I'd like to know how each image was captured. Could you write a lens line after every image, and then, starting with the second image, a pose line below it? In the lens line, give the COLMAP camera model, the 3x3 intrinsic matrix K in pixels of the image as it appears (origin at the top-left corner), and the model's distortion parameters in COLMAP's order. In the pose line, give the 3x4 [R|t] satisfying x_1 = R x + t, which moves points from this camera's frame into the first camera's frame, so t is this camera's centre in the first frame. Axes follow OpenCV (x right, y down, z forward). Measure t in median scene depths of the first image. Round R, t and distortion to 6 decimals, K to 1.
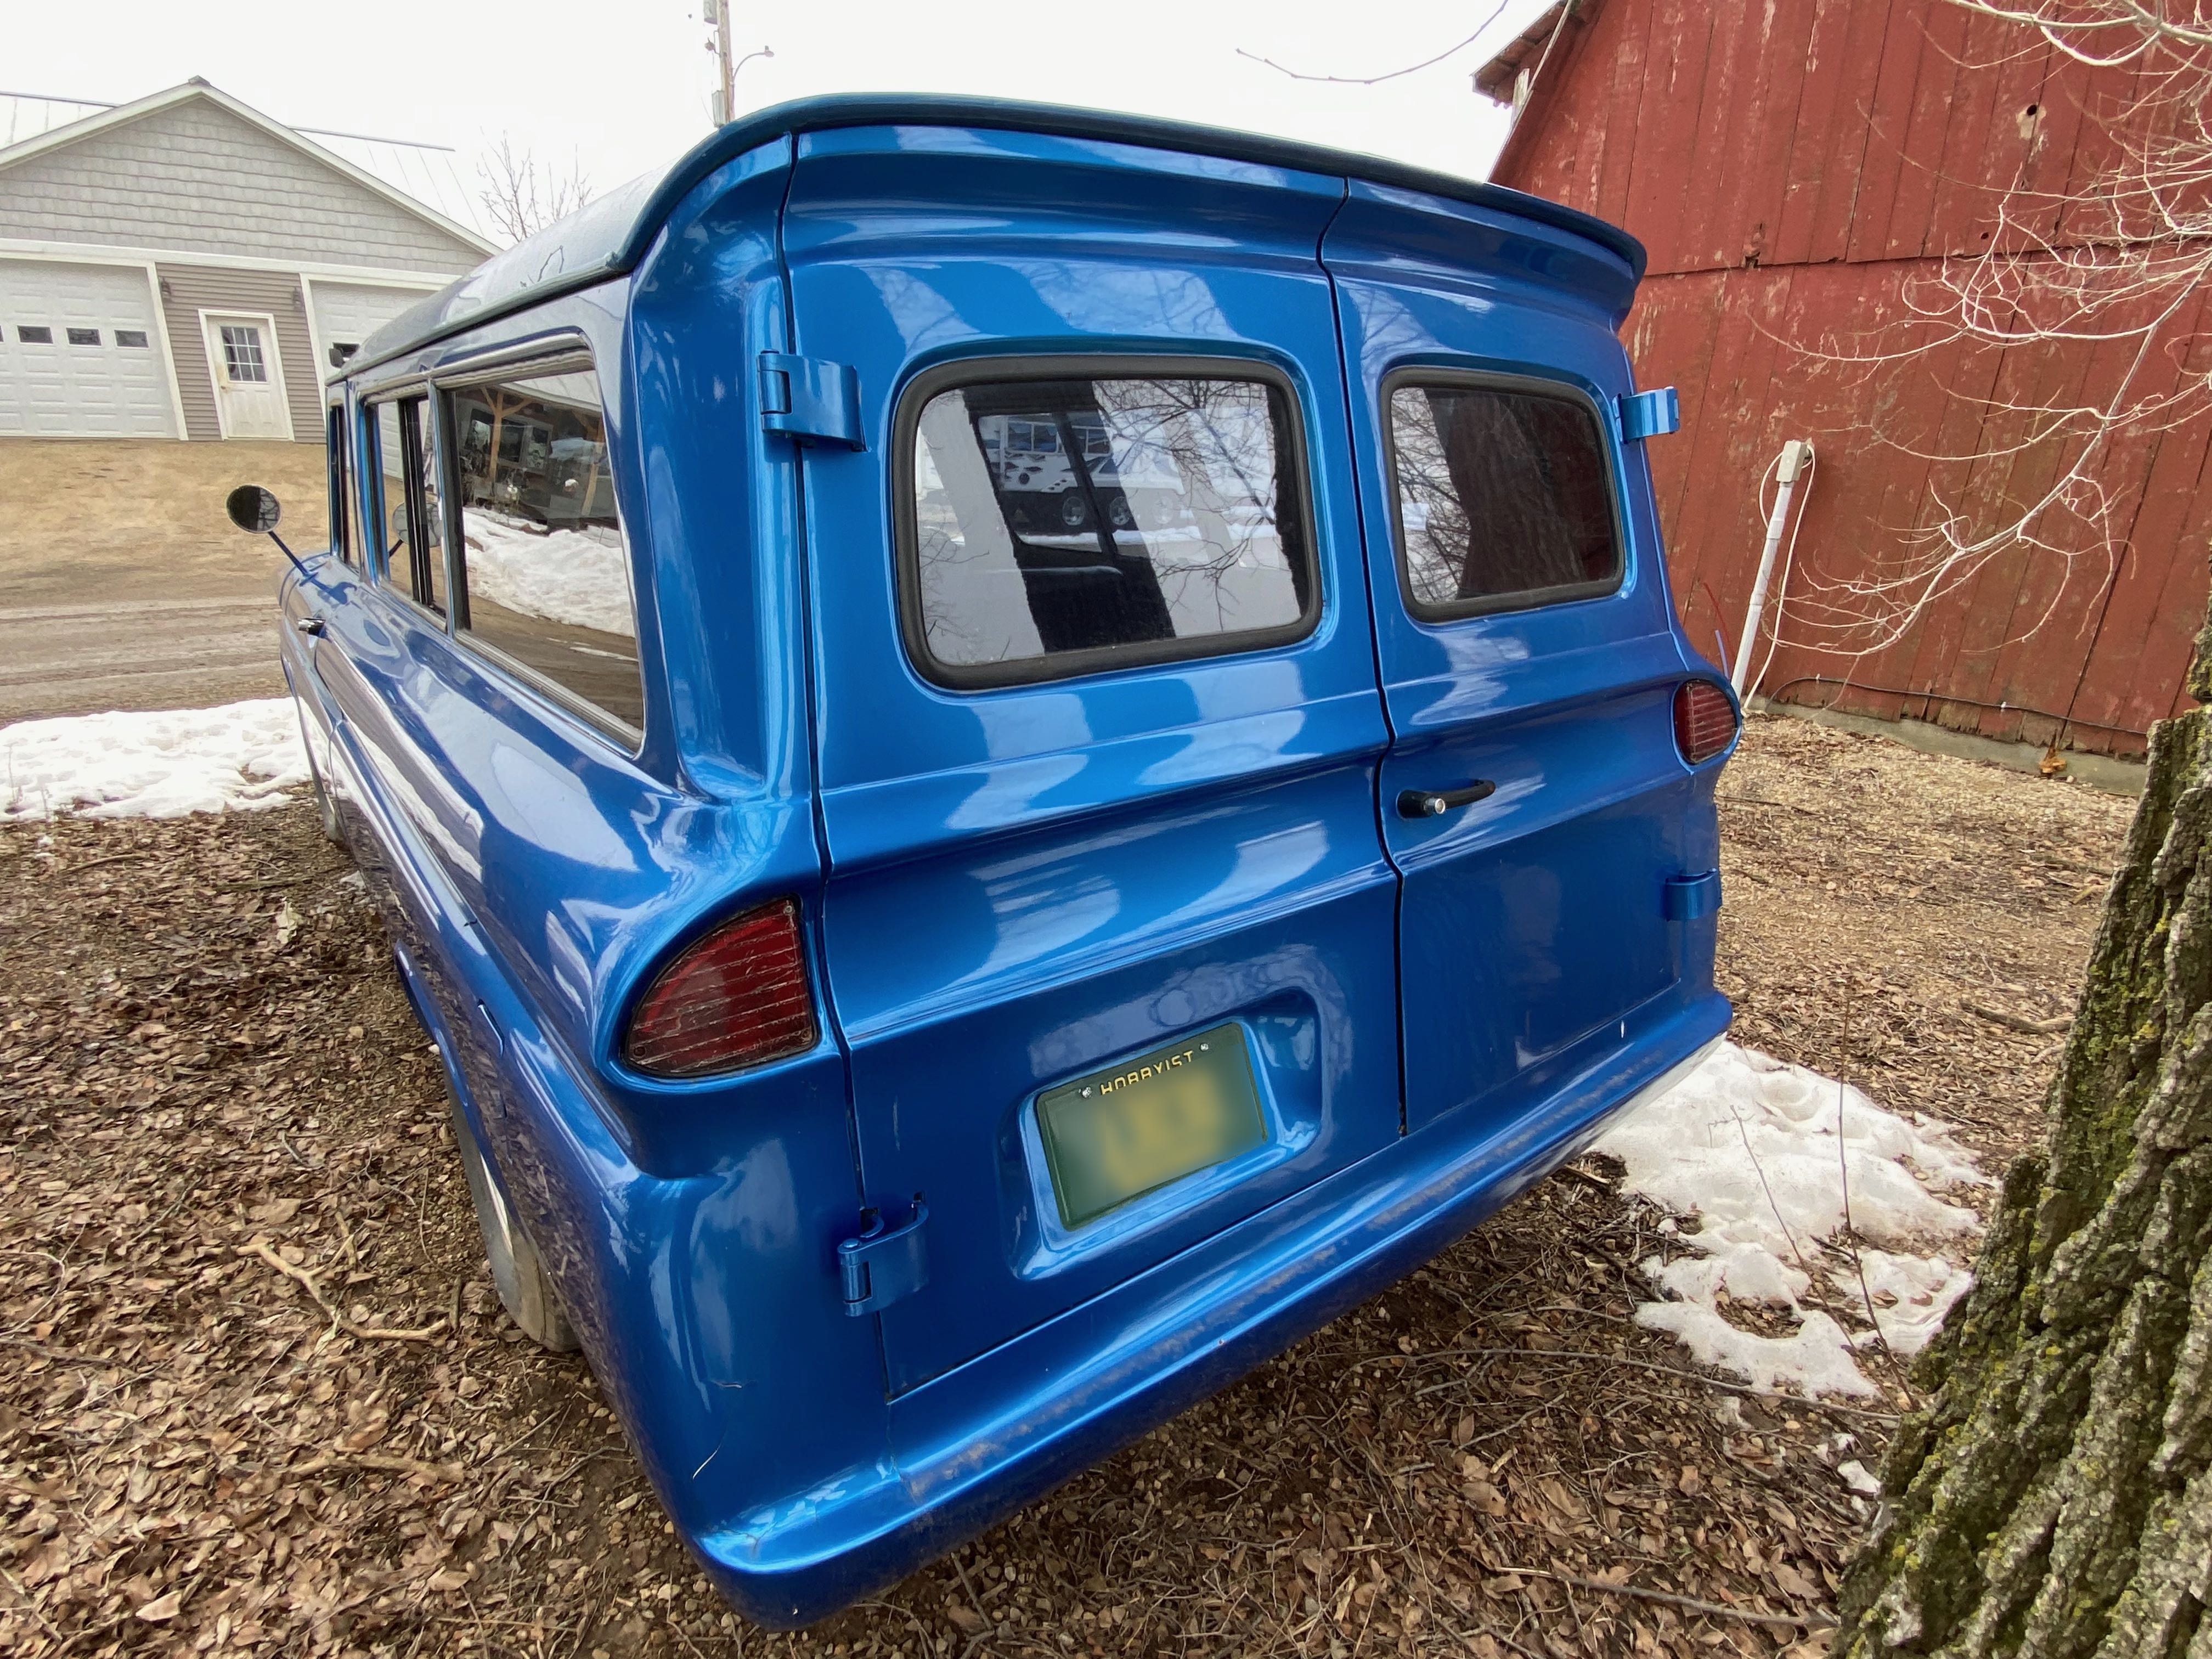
lens RADIAL K [[1147.3, 0, 1098.4], [0, 1147.3, 834.5], [0, 0, 1]] dist [0.008742, -0.013133]
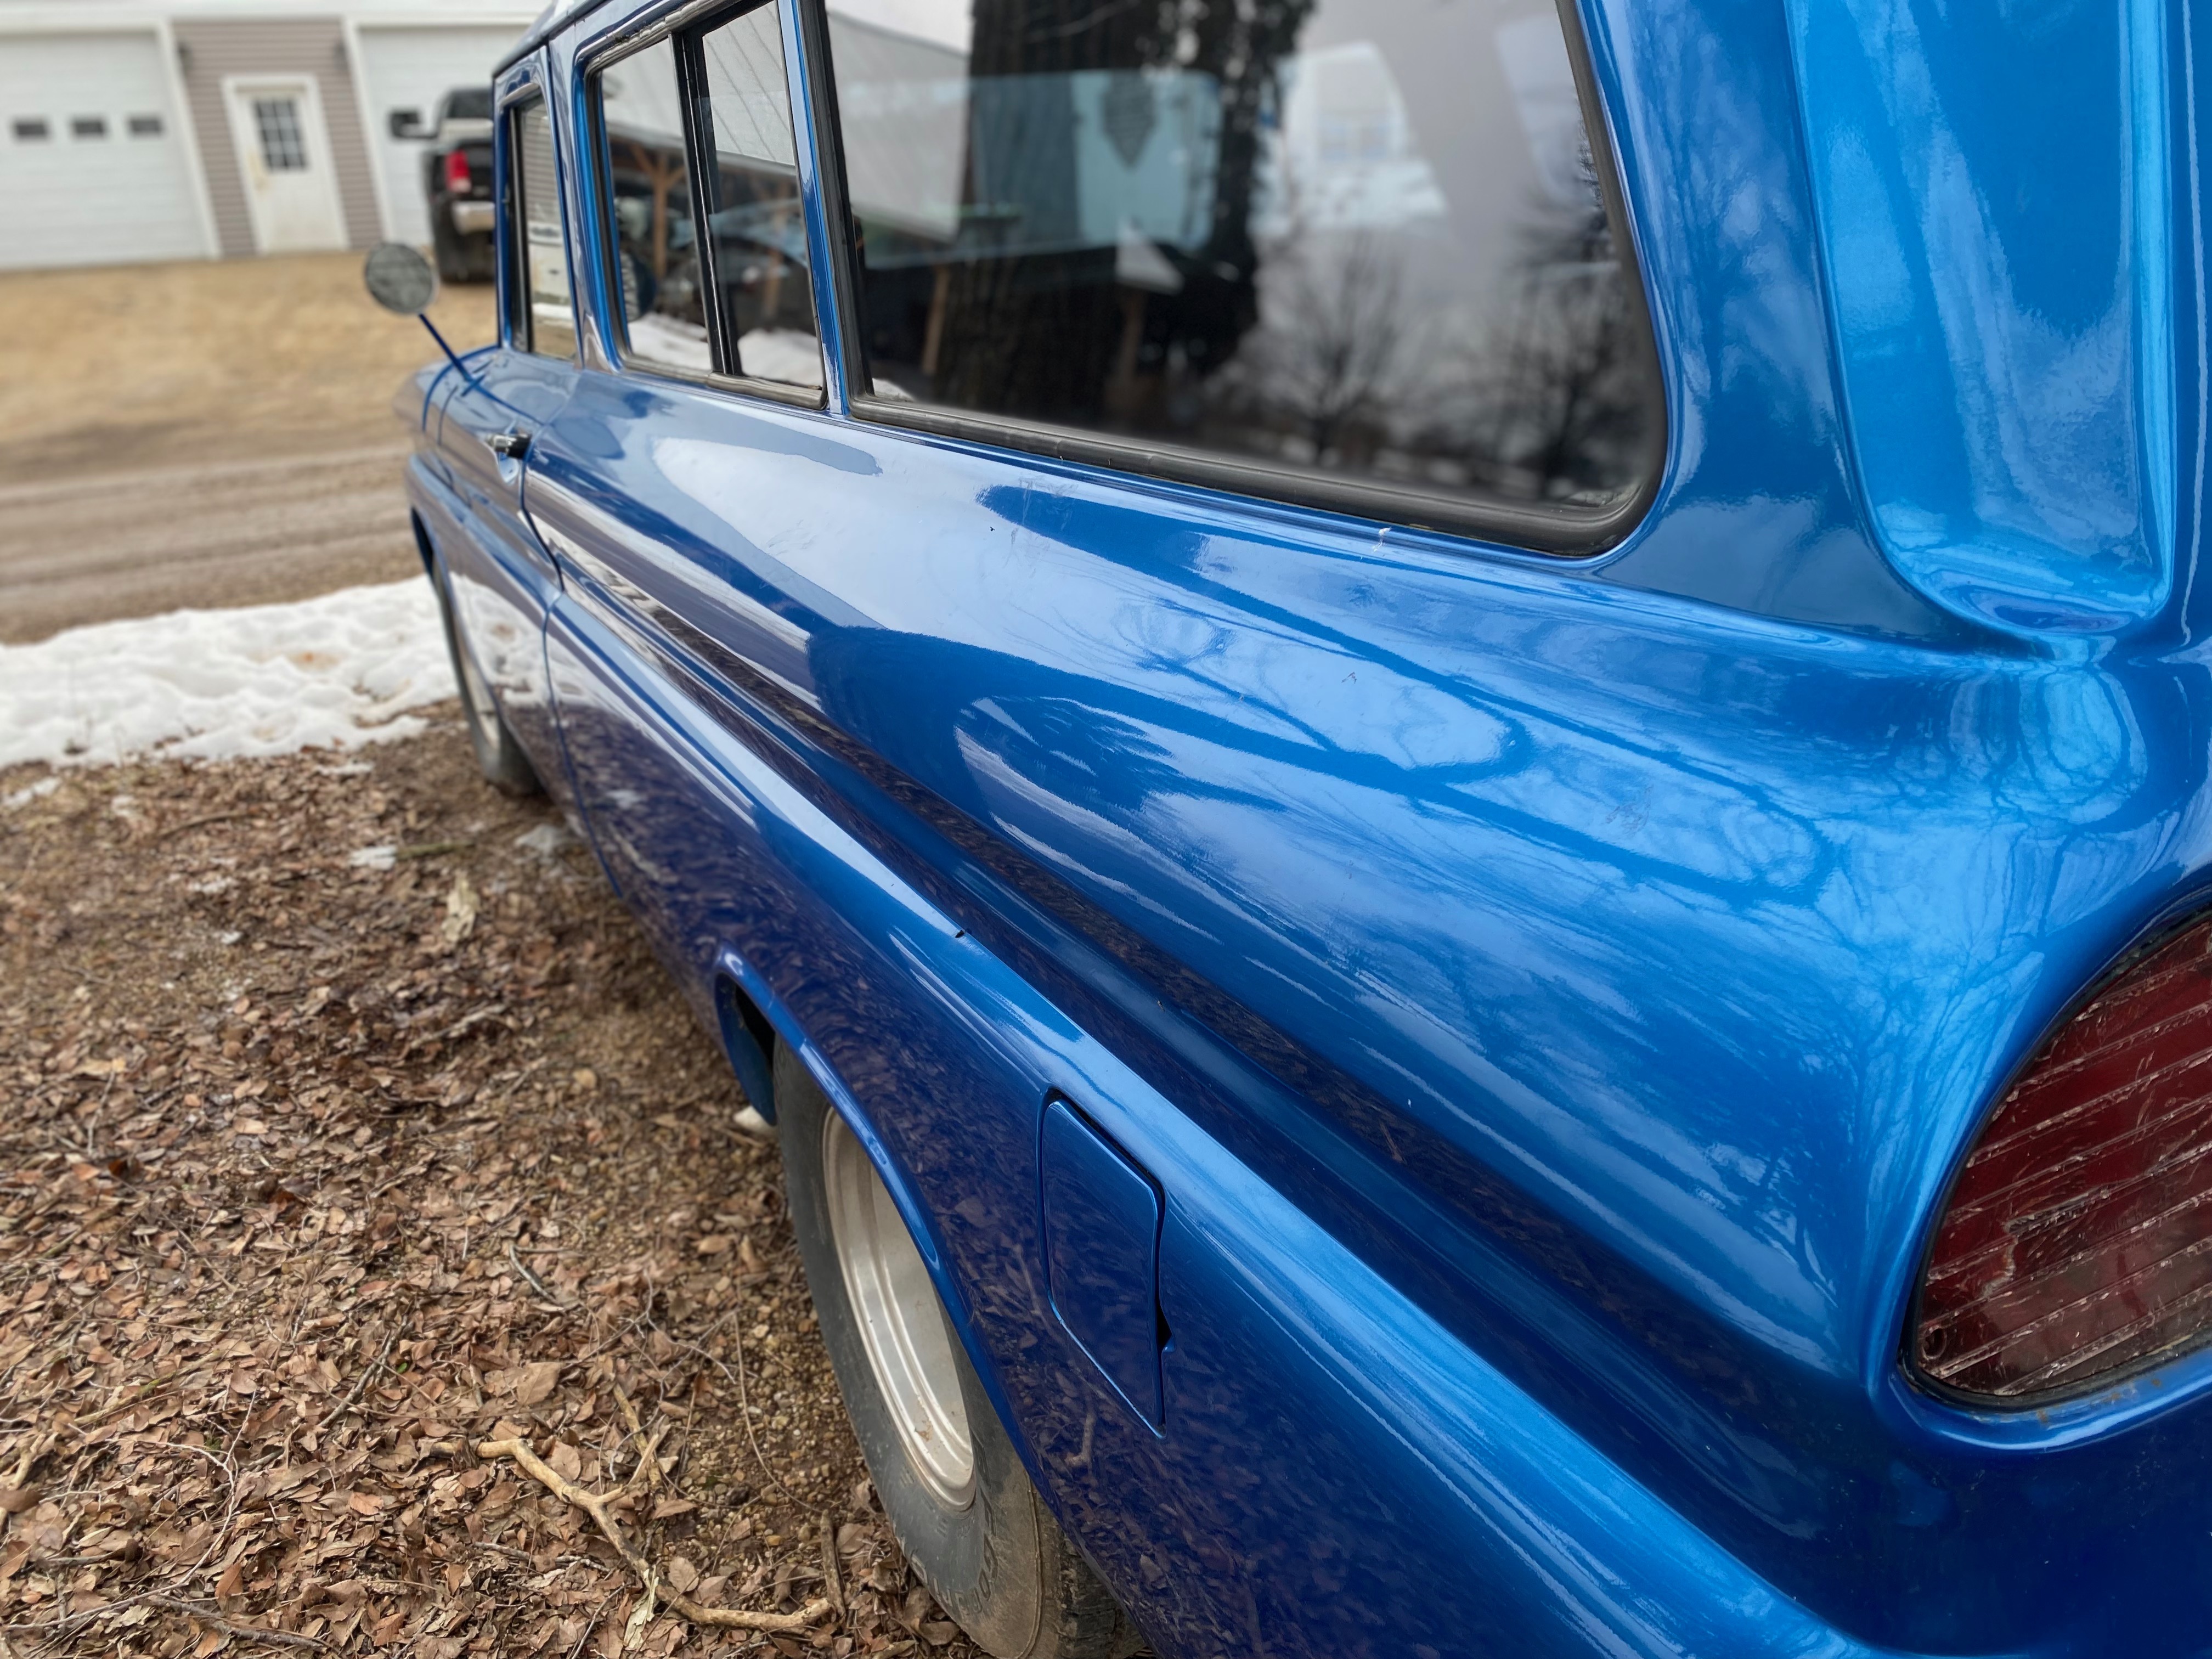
lens RADIAL K [[1667.8, 0, 1098.4], [0, 1667.8, 811.3], [0, 0, 1]] dist [0.010238, 0.008265]
pose [[0.981111, -0.017856, -0.192617, -0.205128], [0.024182, 0.999241, 0.030541, 0.000144], [0.191926, -0.034622, 0.980799, 0.161267]]
